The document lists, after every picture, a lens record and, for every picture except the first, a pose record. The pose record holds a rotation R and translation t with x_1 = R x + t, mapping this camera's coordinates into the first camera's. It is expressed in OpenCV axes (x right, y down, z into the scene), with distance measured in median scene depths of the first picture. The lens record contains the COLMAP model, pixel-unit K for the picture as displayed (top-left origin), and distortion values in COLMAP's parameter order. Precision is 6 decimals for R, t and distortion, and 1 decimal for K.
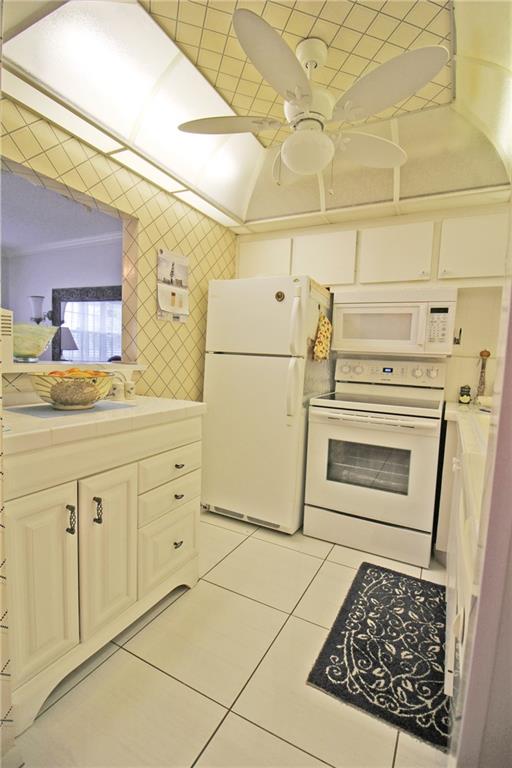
lens RADIAL K [[353.7, 0, 269.4], [0, 353.7, 386.0], [0, 0, 1]] dist [-0.002716, -0.009747]
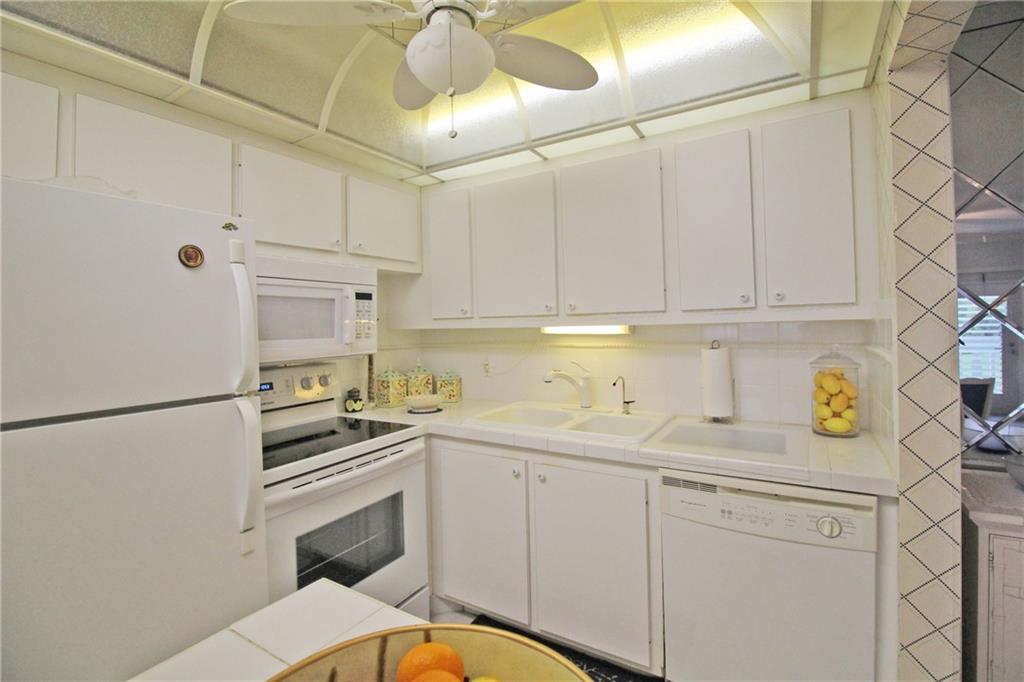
lens RADIAL K [[471.6, 0, 520.1], [0, 471.6, 321.3], [0, 0, 1]] dist [-0.002716, -0.009747]
pose [[0.071671, -0.042970, 0.996502, -0.485226], [0.115612, 0.992695, 0.034491, -0.153971], [-0.990705, 0.112736, 0.076115, 0.587477]]
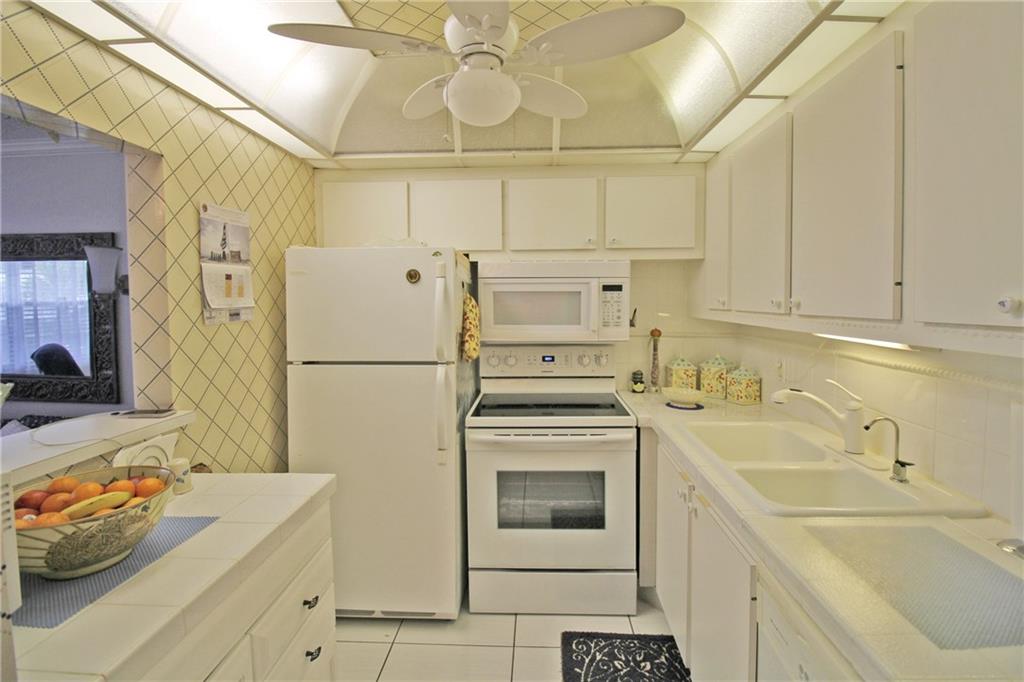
lens RADIAL K [[471.6, 0, 519.1], [0, 471.6, 323.5], [0, 0, 1]] dist [-0.002716, -0.009747]
pose [[0.909936, -0.073727, 0.408144, -0.160126], [0.084442, 0.996394, -0.008272, -0.138586], [-0.406062, 0.041991, 0.912880, 0.096871]]
